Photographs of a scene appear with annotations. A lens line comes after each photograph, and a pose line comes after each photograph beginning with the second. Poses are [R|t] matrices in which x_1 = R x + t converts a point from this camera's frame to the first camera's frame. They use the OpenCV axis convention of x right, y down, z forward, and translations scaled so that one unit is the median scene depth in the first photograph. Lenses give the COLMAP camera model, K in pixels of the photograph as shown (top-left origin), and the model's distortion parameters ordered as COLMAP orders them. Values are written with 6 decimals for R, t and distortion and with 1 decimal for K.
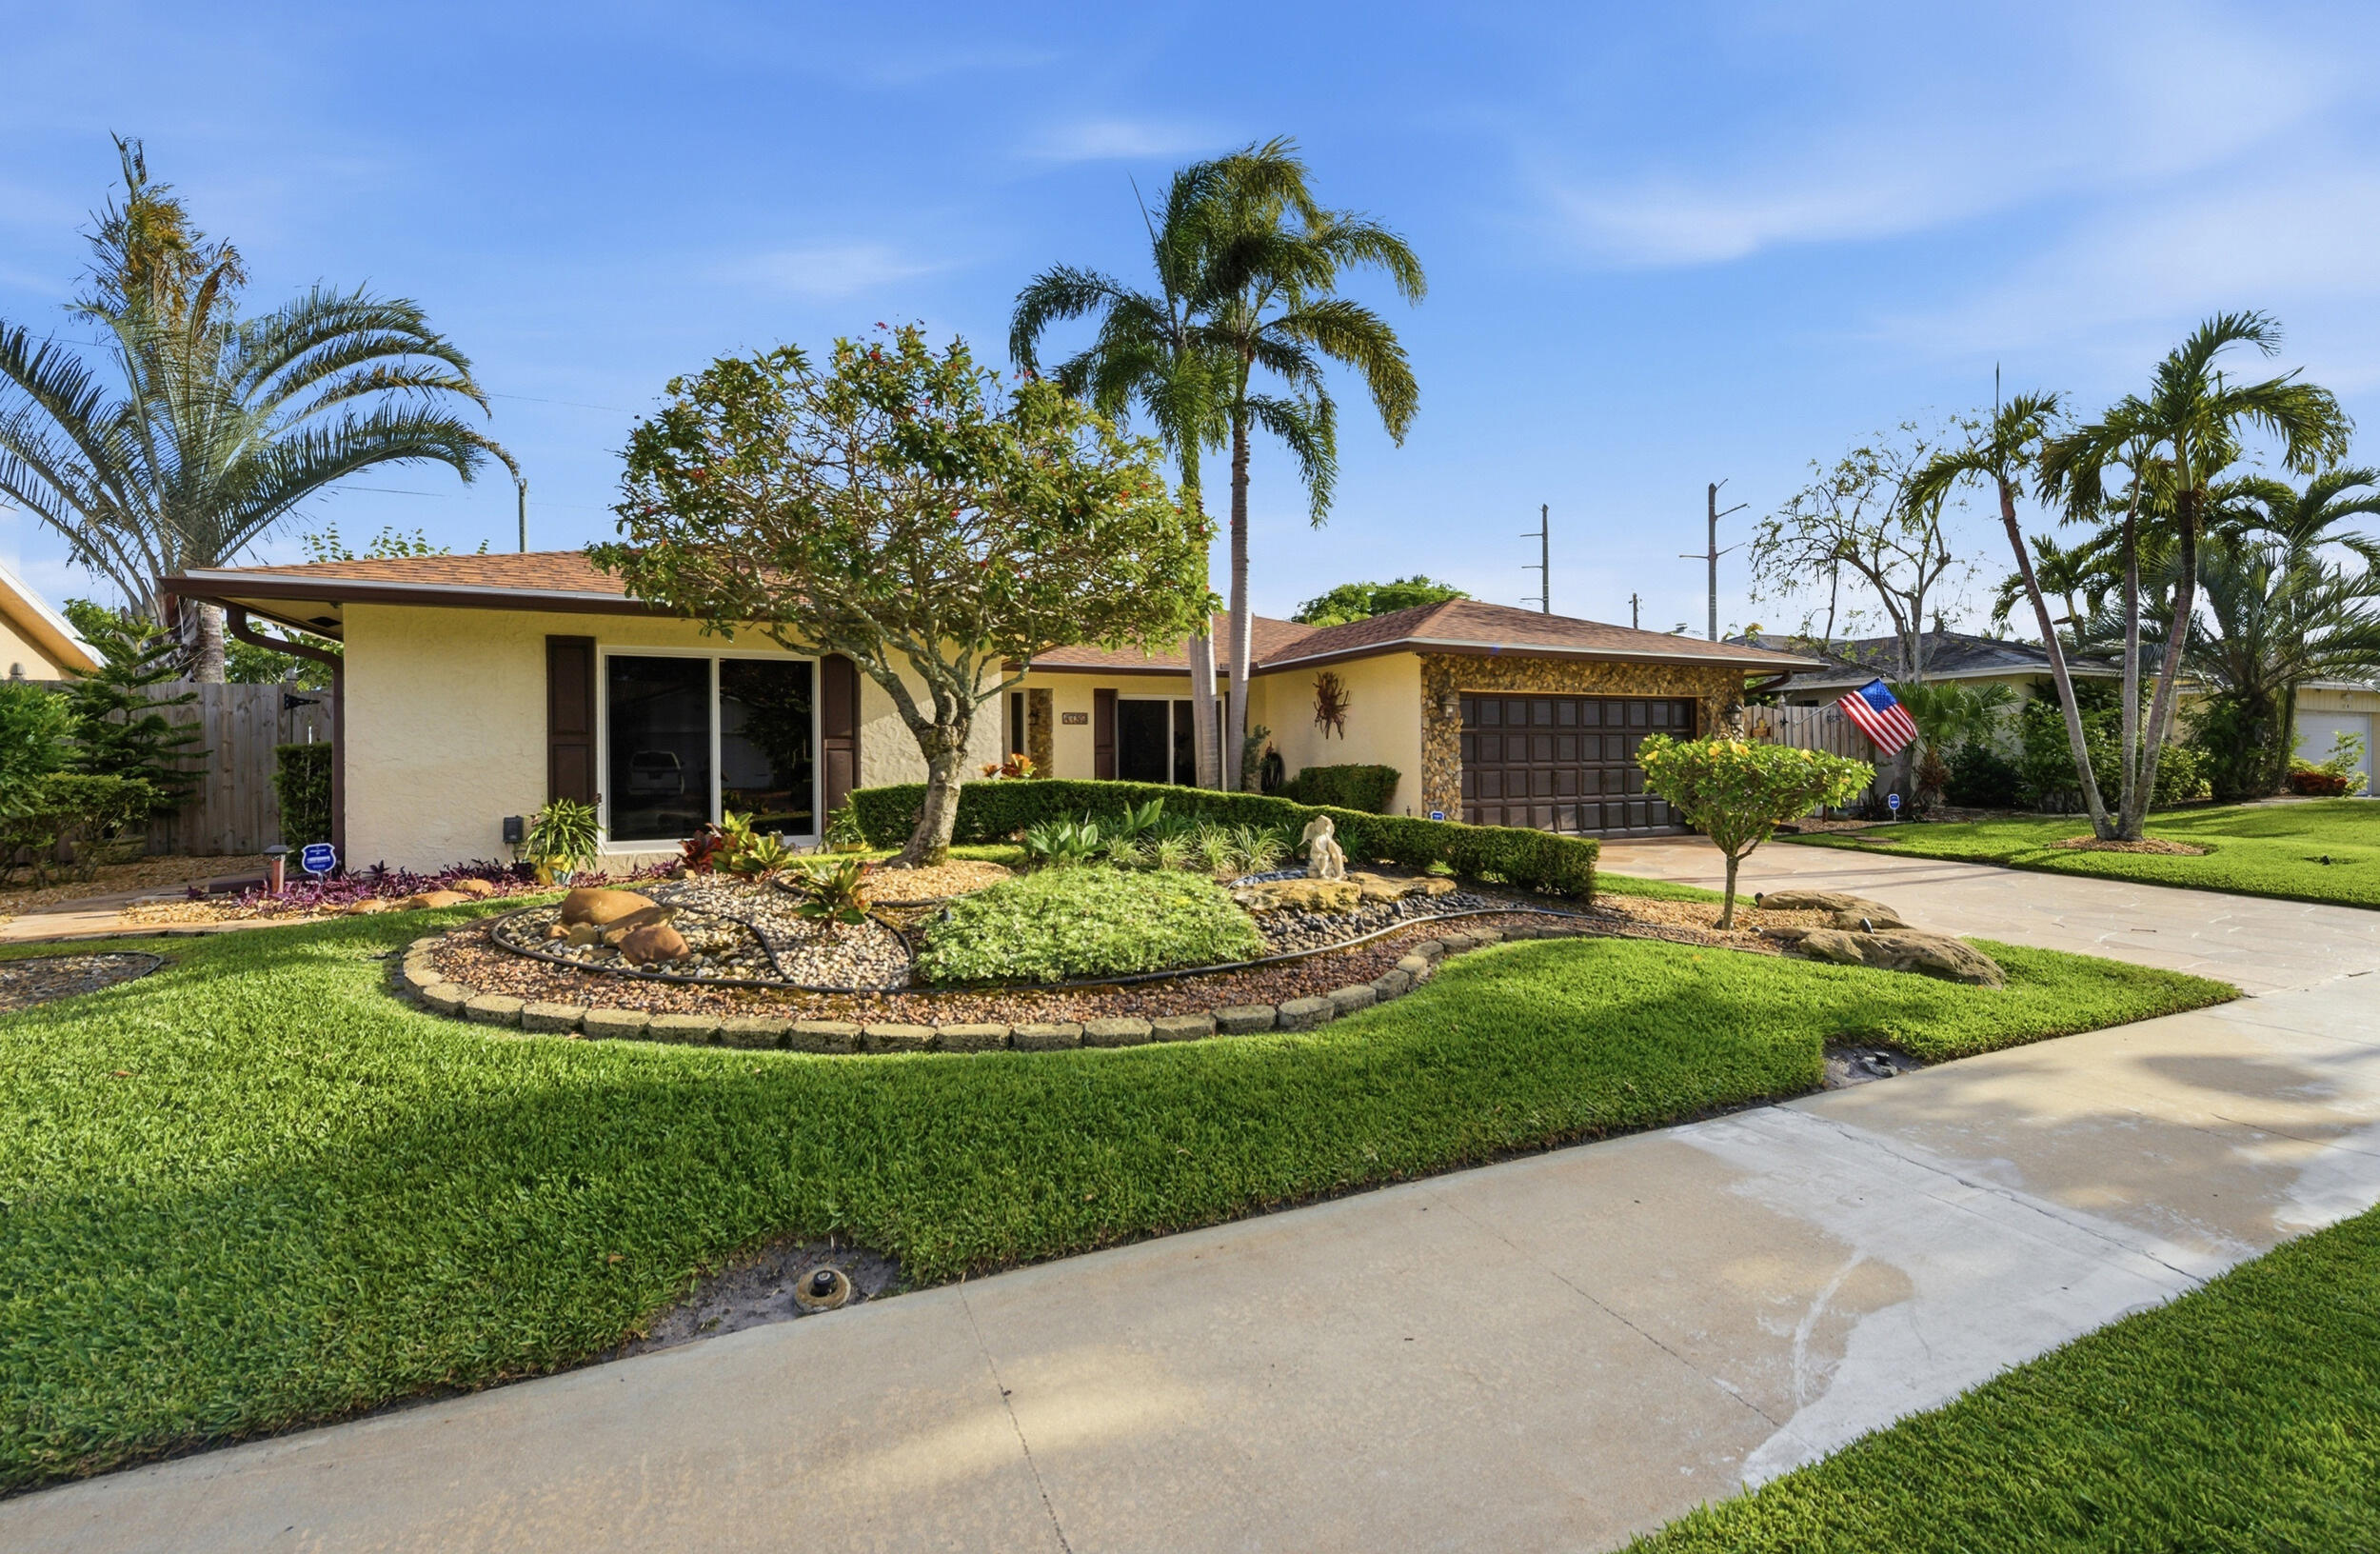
lens RADIAL K [[996.8, 0, 1202.6], [0, 996.8, 797.4], [0, 0, 1]] dist [0.001450, 0.000094]
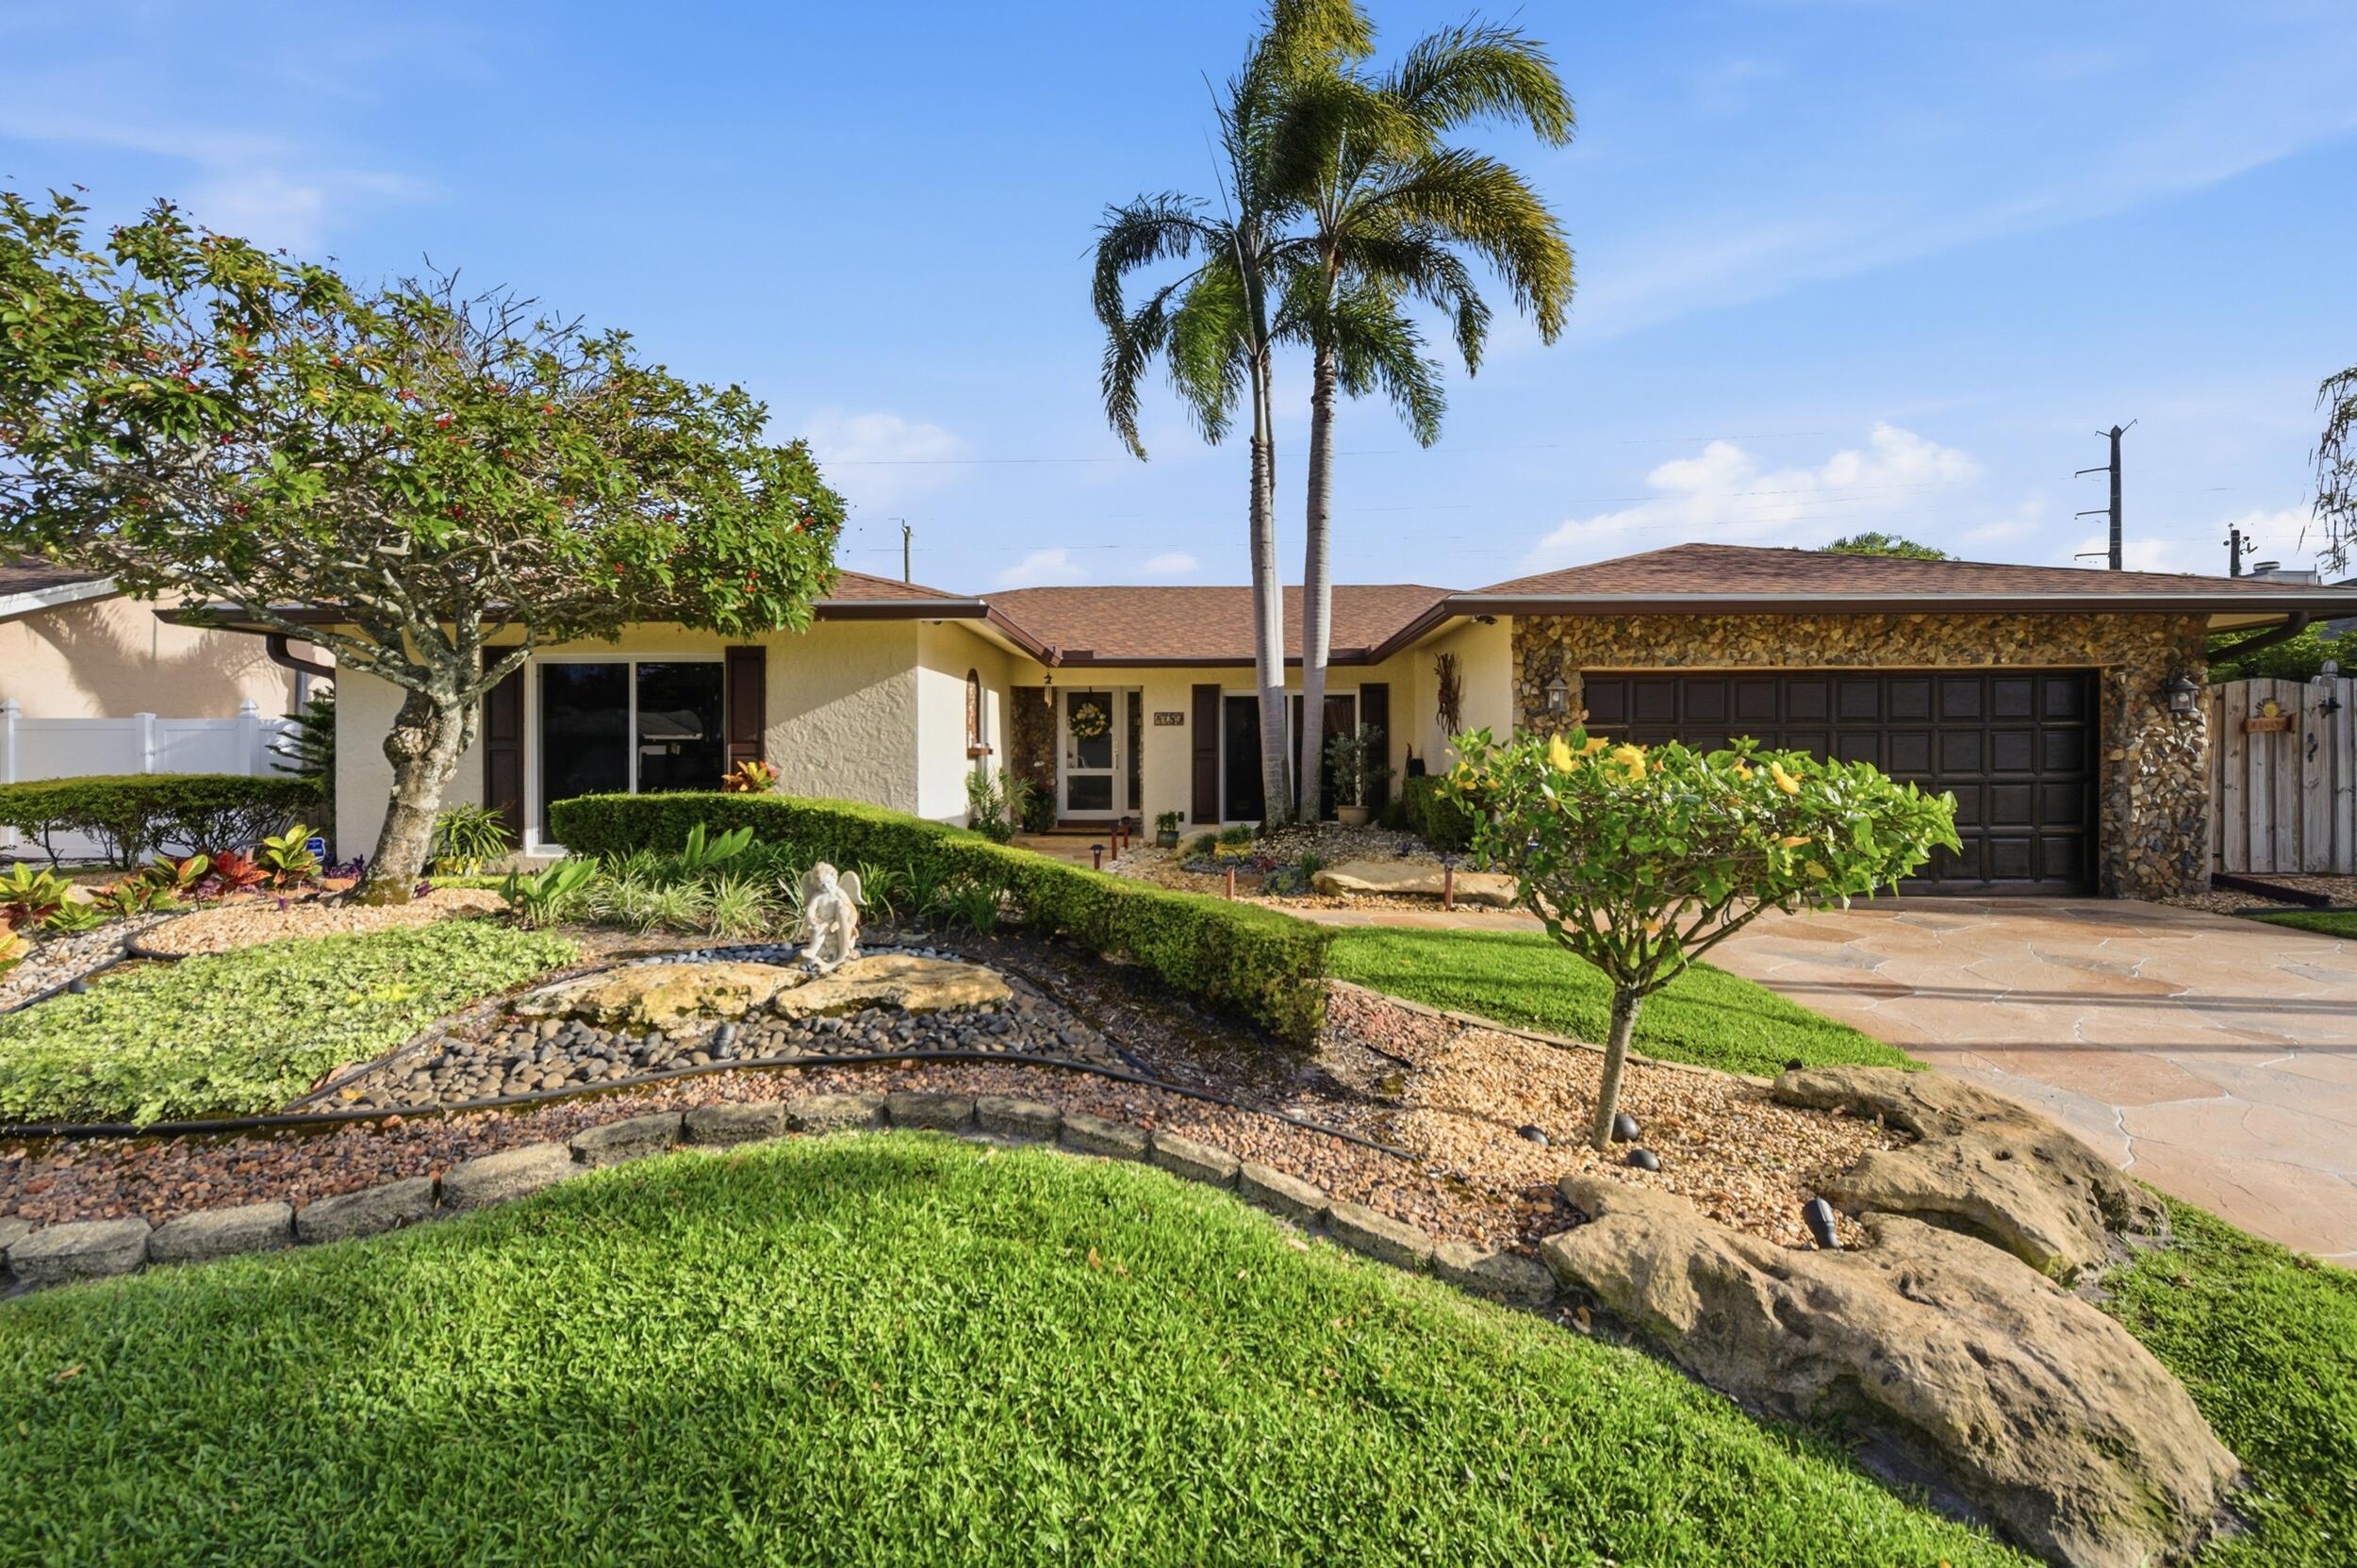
lens RADIAL K [[949.5, 0, 1176.9], [0, 949.5, 804.3], [0, 0, 1]] dist [0.000482, 0.000202]
pose [[0.894007, 0.025102, -0.447348, 0.272996], [-0.021357, 0.999682, 0.013414, -0.015122], [0.447543, -0.002438, 0.894259, 0.258248]]
